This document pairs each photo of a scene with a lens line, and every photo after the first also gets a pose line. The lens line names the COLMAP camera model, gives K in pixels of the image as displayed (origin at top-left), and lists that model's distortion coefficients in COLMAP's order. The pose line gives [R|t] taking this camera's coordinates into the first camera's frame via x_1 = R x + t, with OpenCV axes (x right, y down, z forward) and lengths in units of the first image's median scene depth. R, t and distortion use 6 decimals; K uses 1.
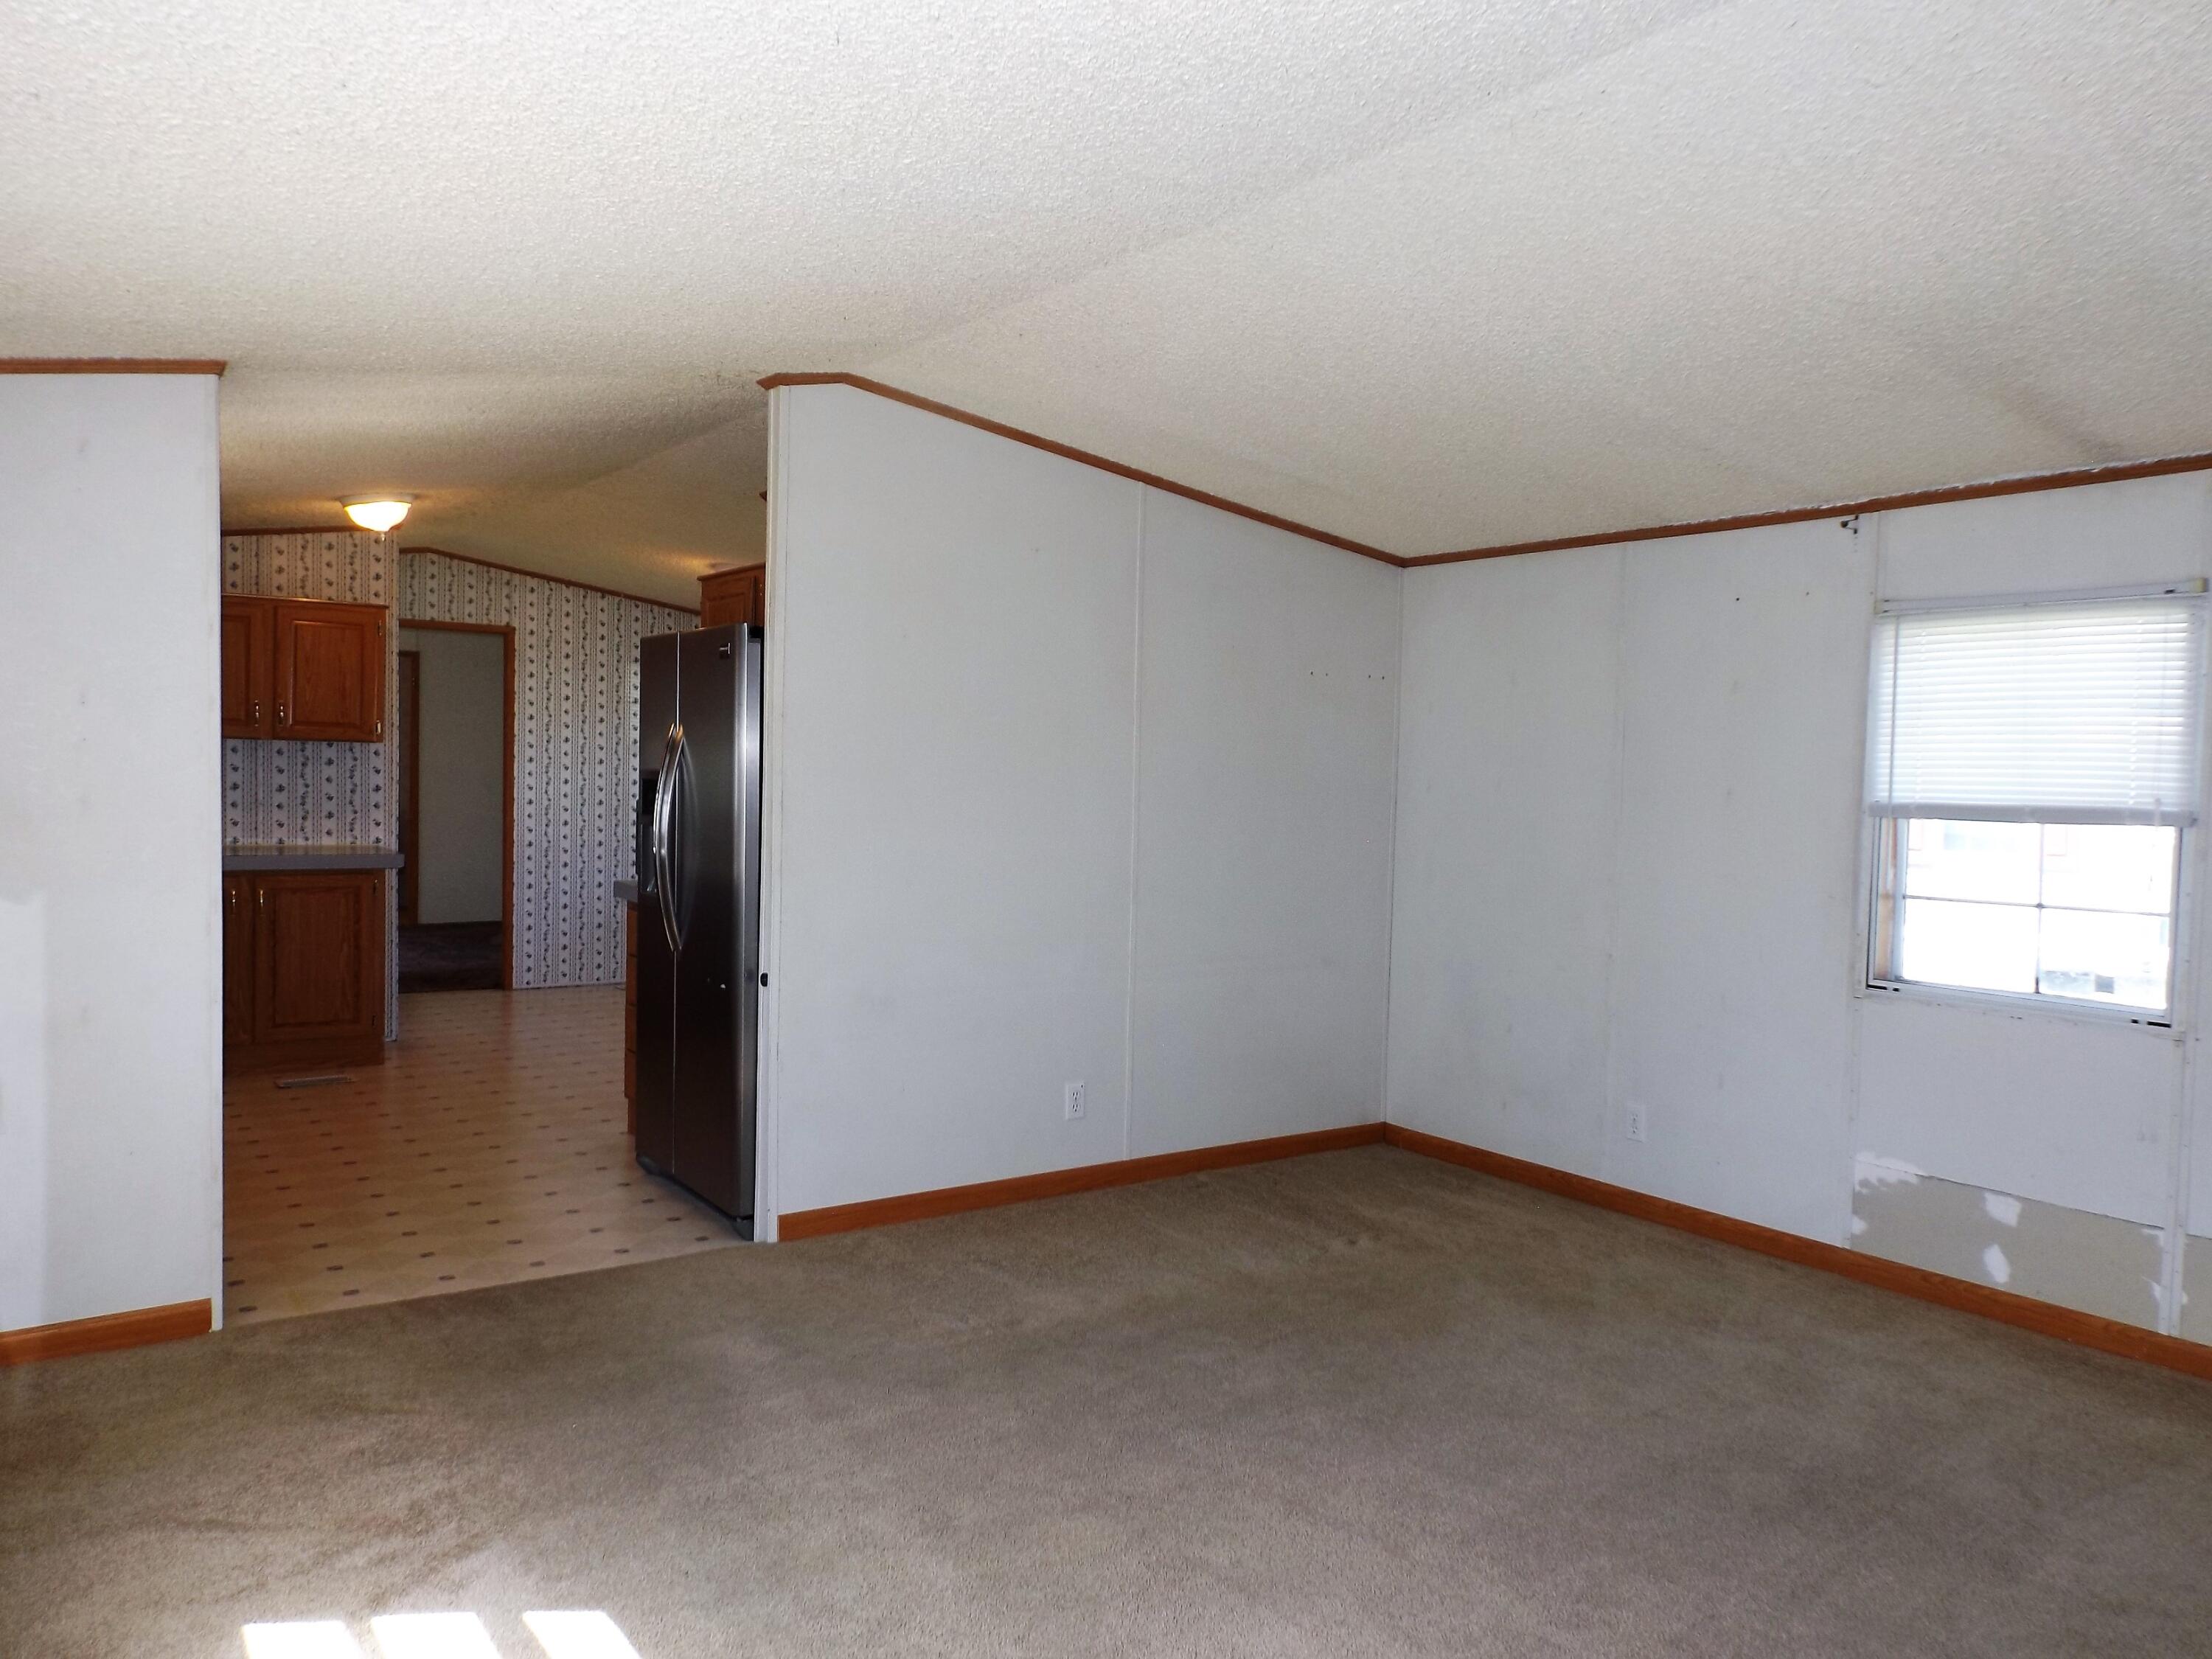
lens RADIAL K [[1590.8, 0, 1118.1], [0, 1590.8, 832.3], [0, 0, 1]] dist [0.013157, -0.002645]
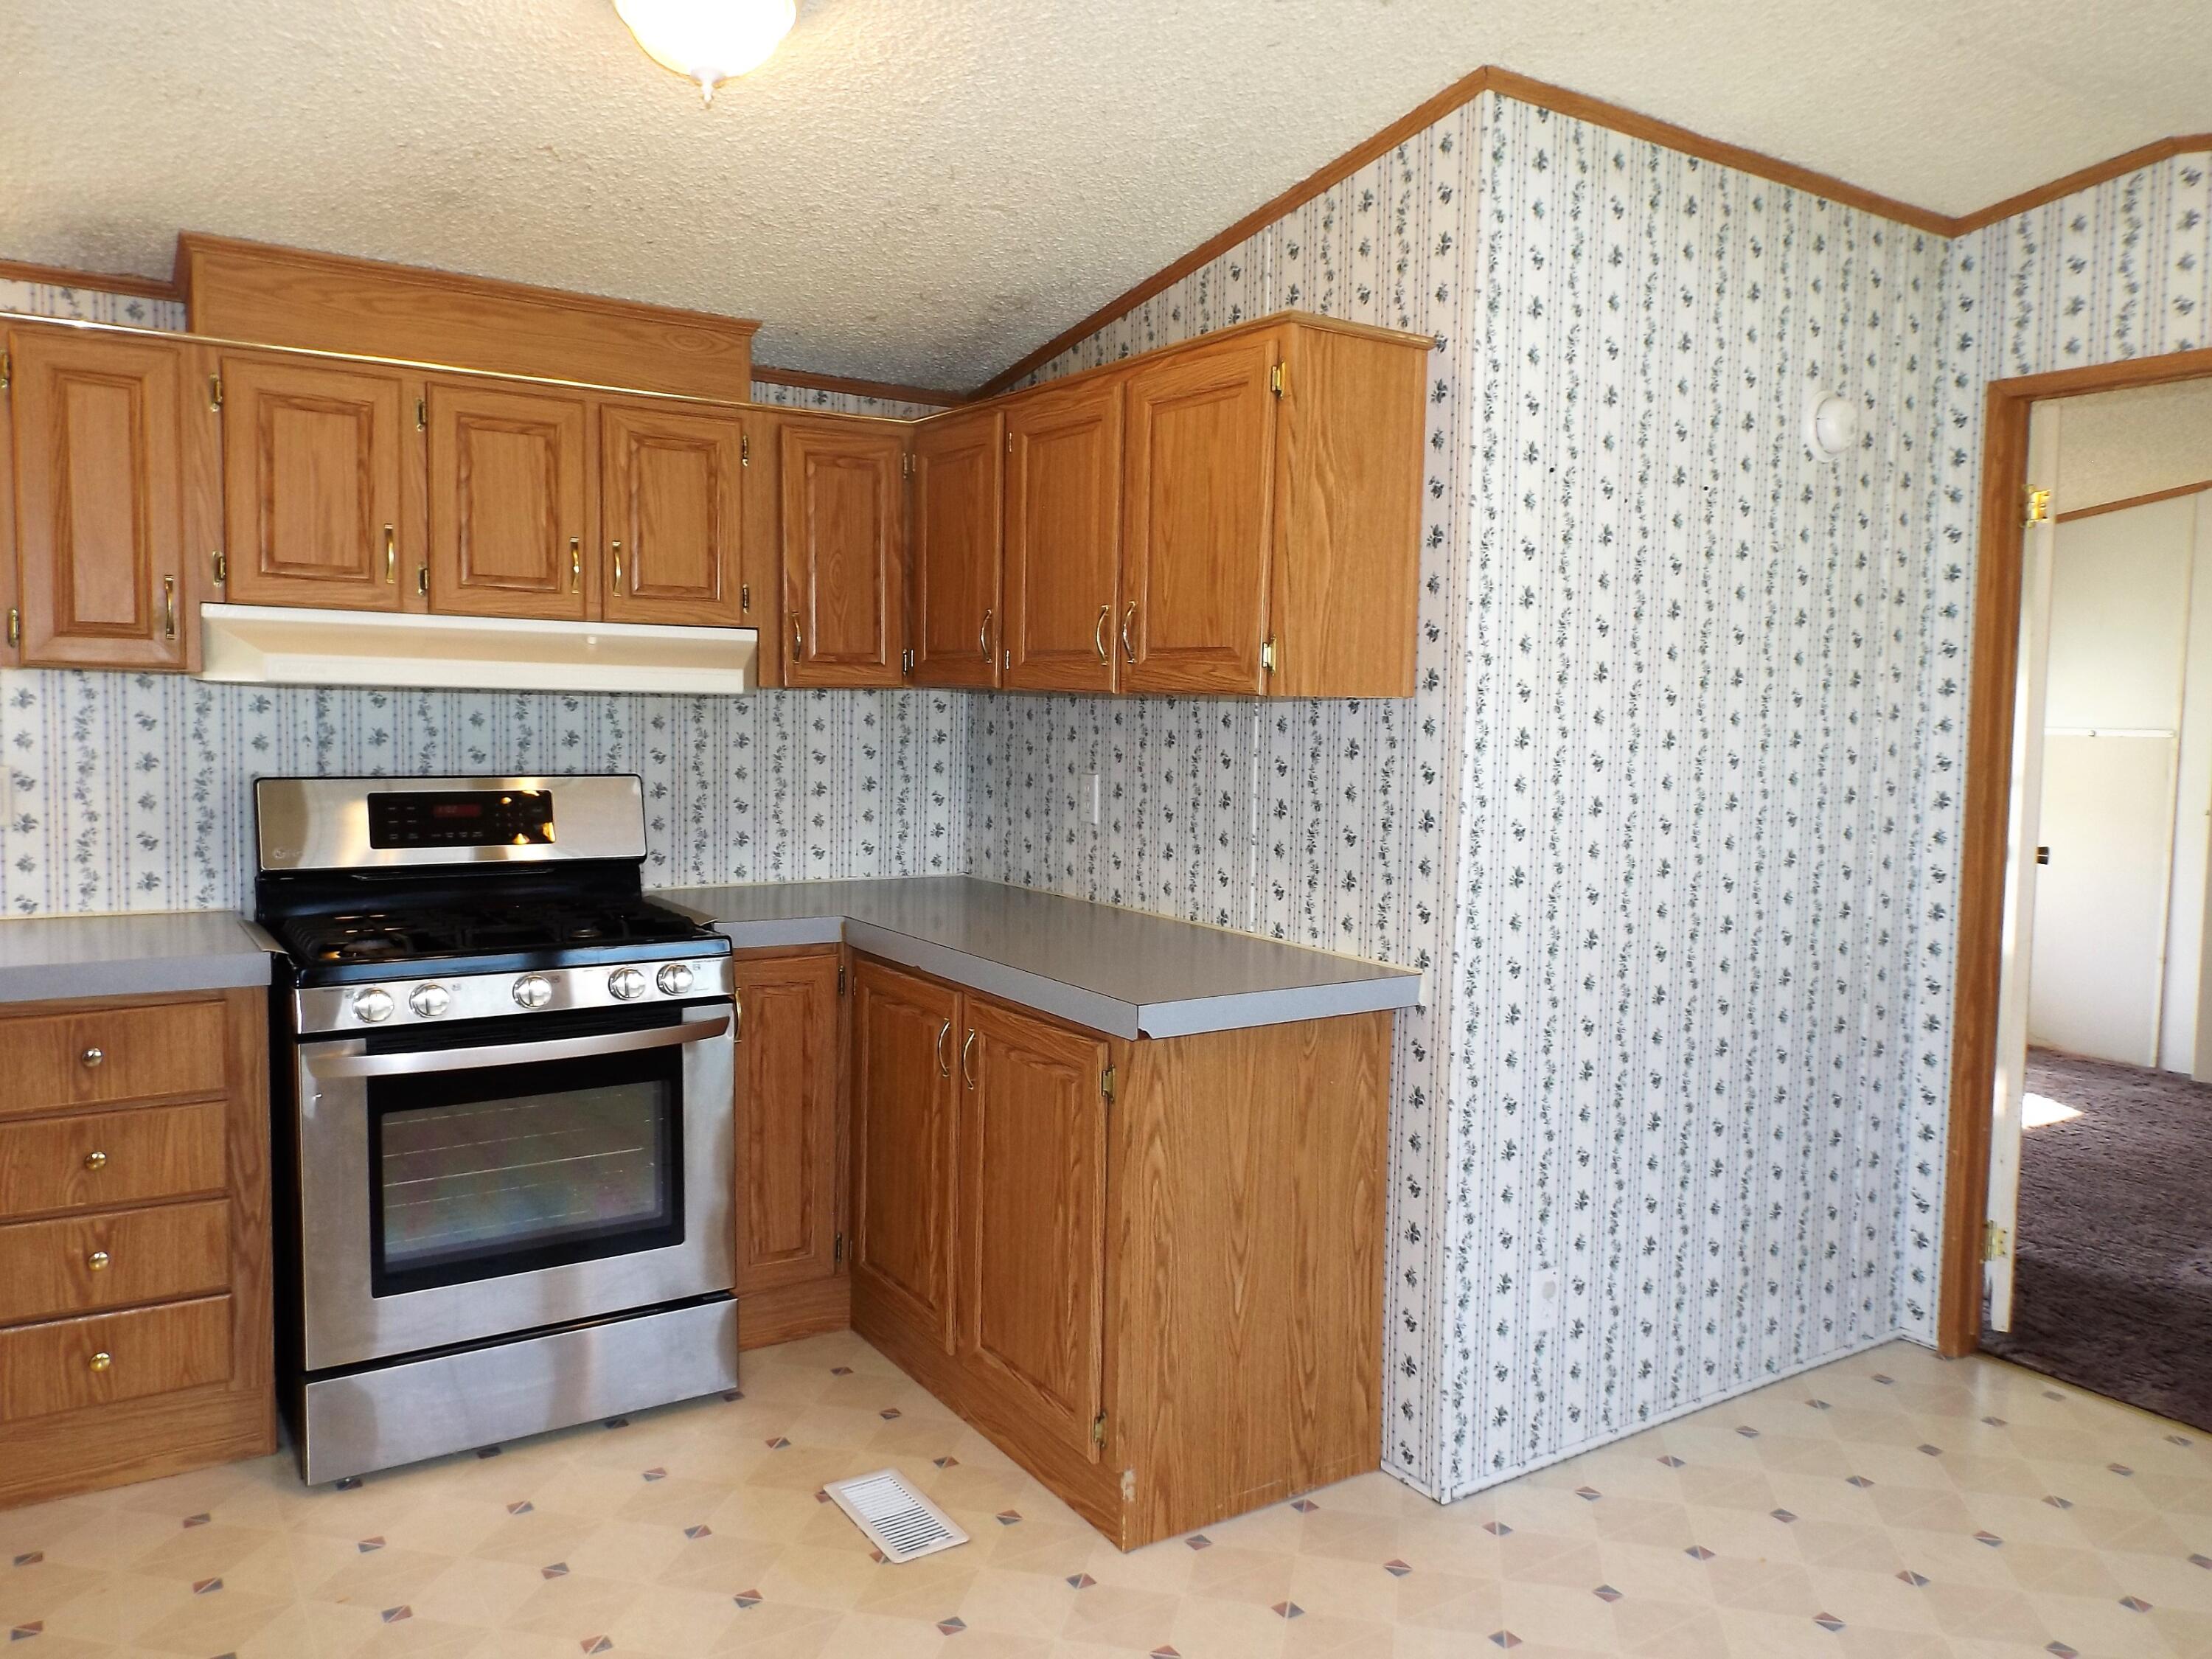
lens RADIAL K [[1590.3, 0, 1077.7], [0, 1590.3, 826.4], [0, 0, 1]] dist [0.004816, -0.004064]
pose [[-0.033045, 0.049943, -0.998205, -0.090013], [-0.062675, 0.996681, 0.051941, -0.040445], [0.997487, 0.064279, -0.029805, 0.927090]]
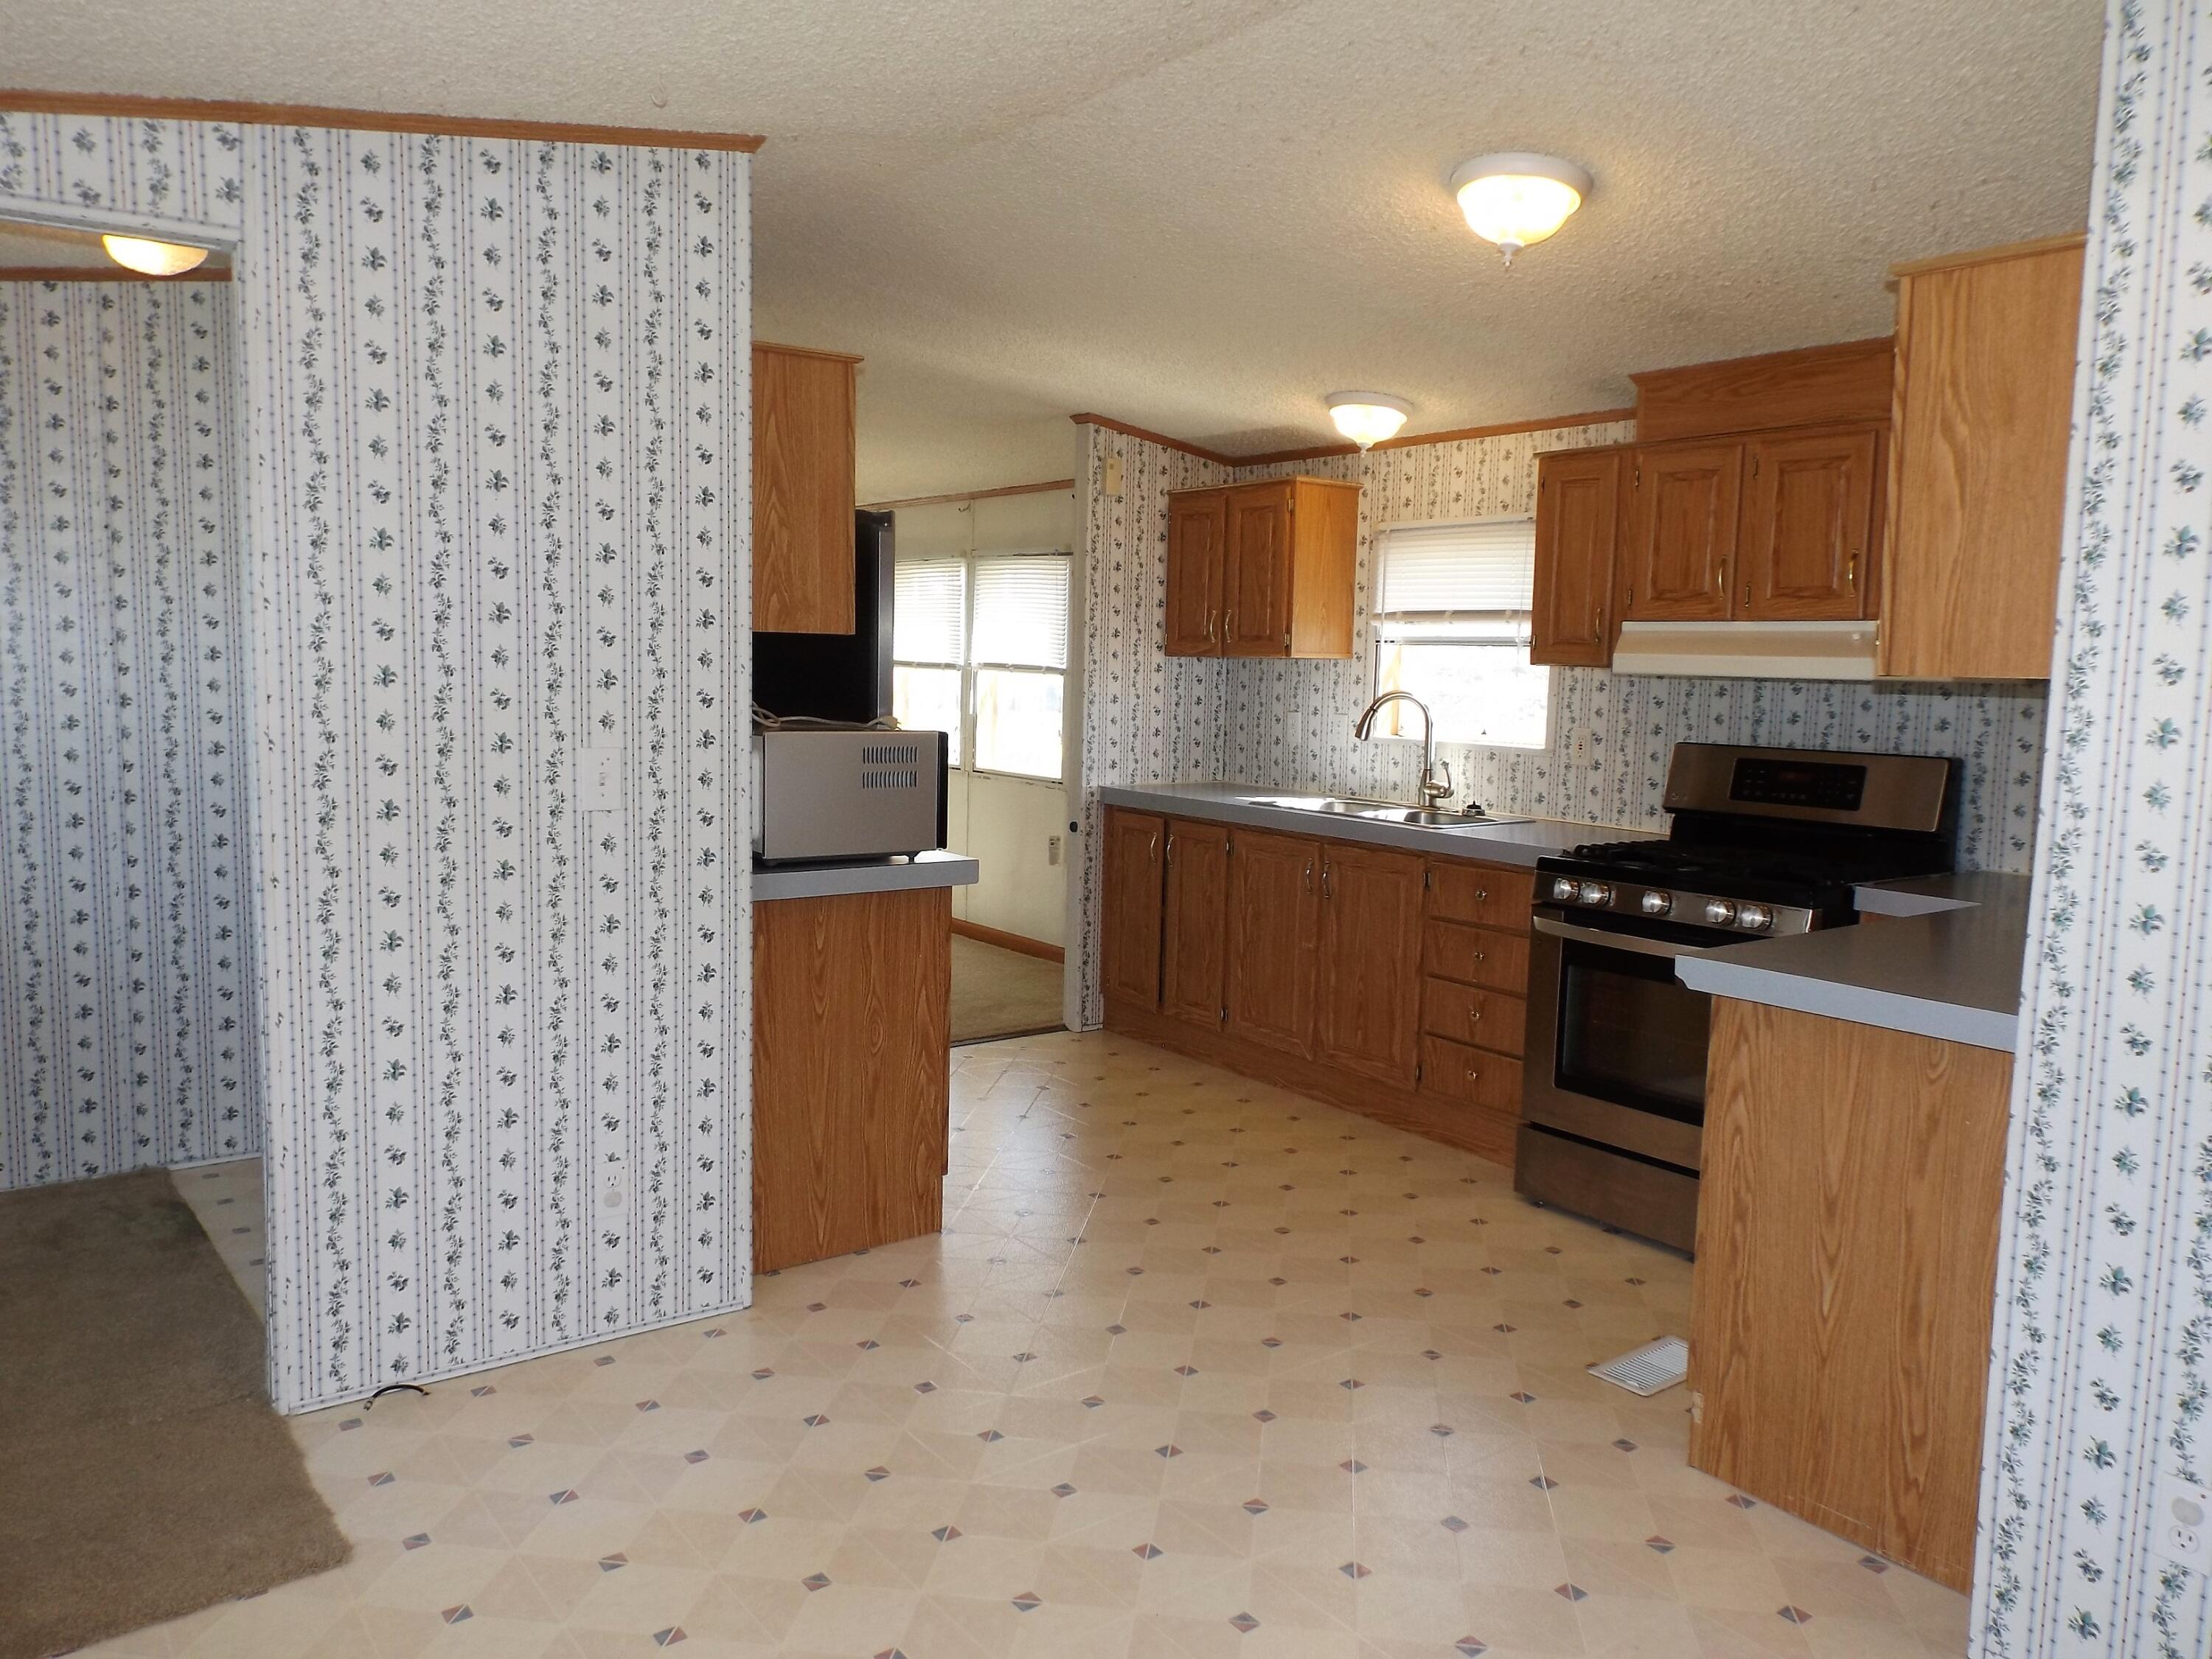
lens RADIAL K [[1590.8, 0, 1118.1], [0, 1590.8, 832.3], [0, 0, 1]] dist [0.013157, -0.002645]
pose [[-0.998426, -0.043312, -0.035643, -0.294034], [-0.048167, 0.987645, 0.149121, -0.065816], [0.028744, 0.150603, -0.988176, 1.324306]]
